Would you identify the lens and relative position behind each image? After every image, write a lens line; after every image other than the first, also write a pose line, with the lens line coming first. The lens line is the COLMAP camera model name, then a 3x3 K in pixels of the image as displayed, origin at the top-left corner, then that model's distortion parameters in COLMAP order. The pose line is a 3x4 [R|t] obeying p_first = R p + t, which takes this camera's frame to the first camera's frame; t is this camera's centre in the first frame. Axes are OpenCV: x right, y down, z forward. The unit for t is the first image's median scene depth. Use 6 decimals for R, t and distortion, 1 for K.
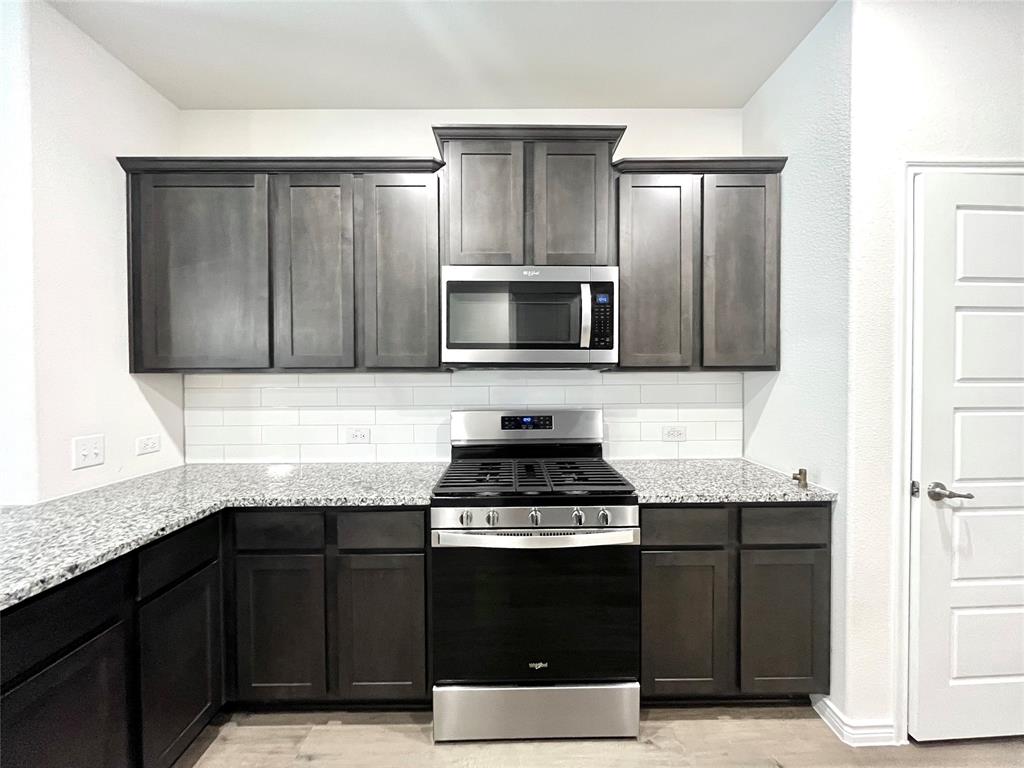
lens RADIAL K [[414.4, 0, 511.4], [0, 414.4, 383.6], [0, 0, 1]] dist [-0.001490, -0.000625]
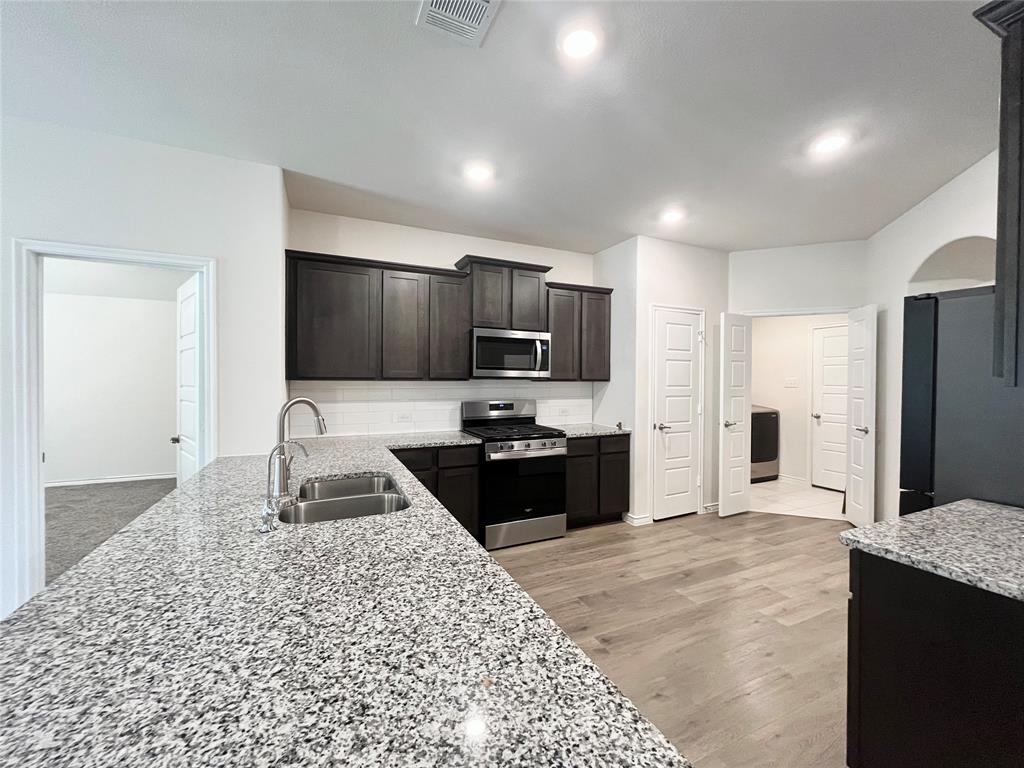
lens RADIAL K [[414.4, 0, 511.4], [0, 414.4, 383.6], [0, 0, 1]] dist [-0.001490, -0.000625]
pose [[0.910910, 0.005438, 0.412569, -0.891774], [-0.003339, 0.999978, -0.005808, -0.004563], [-0.412591, 0.003914, 0.910908, -0.966110]]
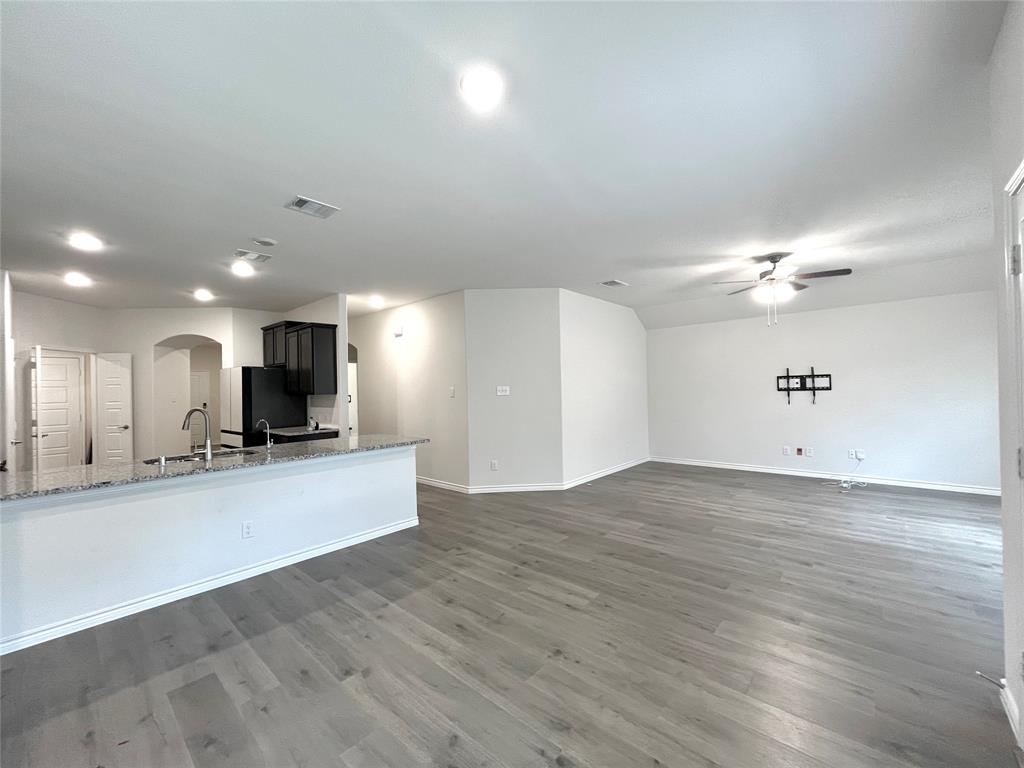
lens RADIAL K [[414.4, 0, 511.4], [0, 414.4, 383.6], [0, 0, 1]] dist [-0.001490, -0.000625]
pose [[-0.739368, 0.029231, 0.672667, -3.356361], [0.037630, 0.999290, -0.002063, -0.027517], [-0.672249, 0.023787, -0.739943, 0.691871]]
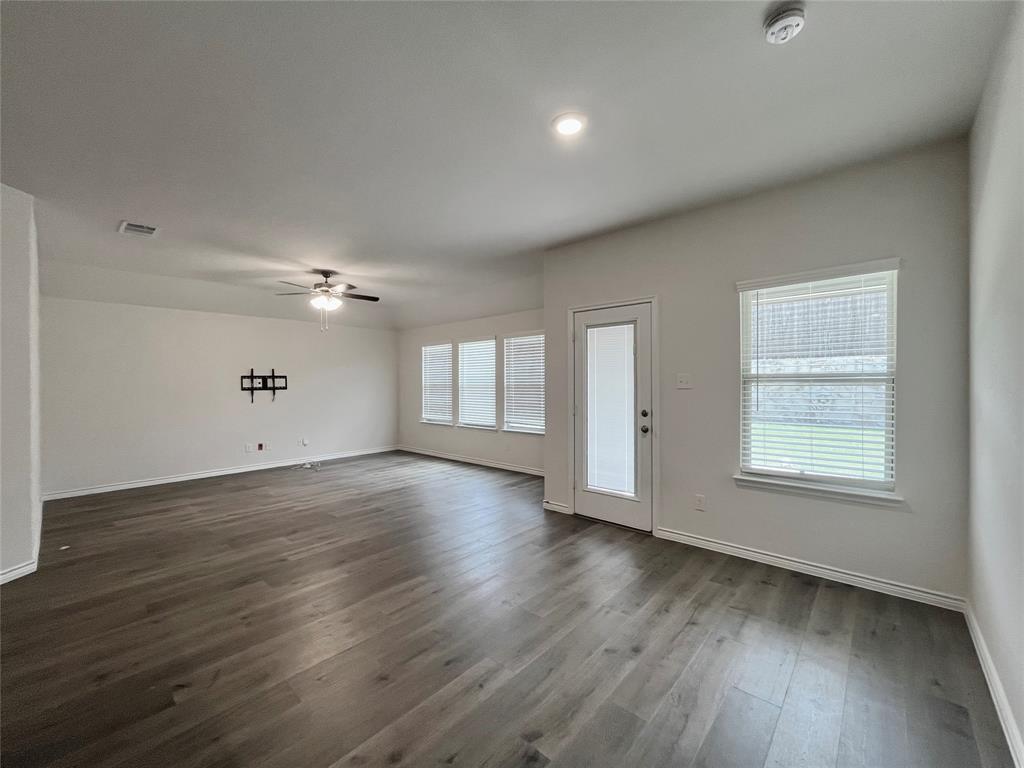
lens RADIAL K [[414.4, 0, 511.4], [0, 414.4, 383.6], [0, 0, 1]] dist [-0.001490, -0.000625]
pose [[-0.674825, 0.012008, -0.737880, -1.440160], [-0.001474, 0.999844, 0.017620, -0.010685], [0.737976, 0.012979, -0.674702, 0.684849]]
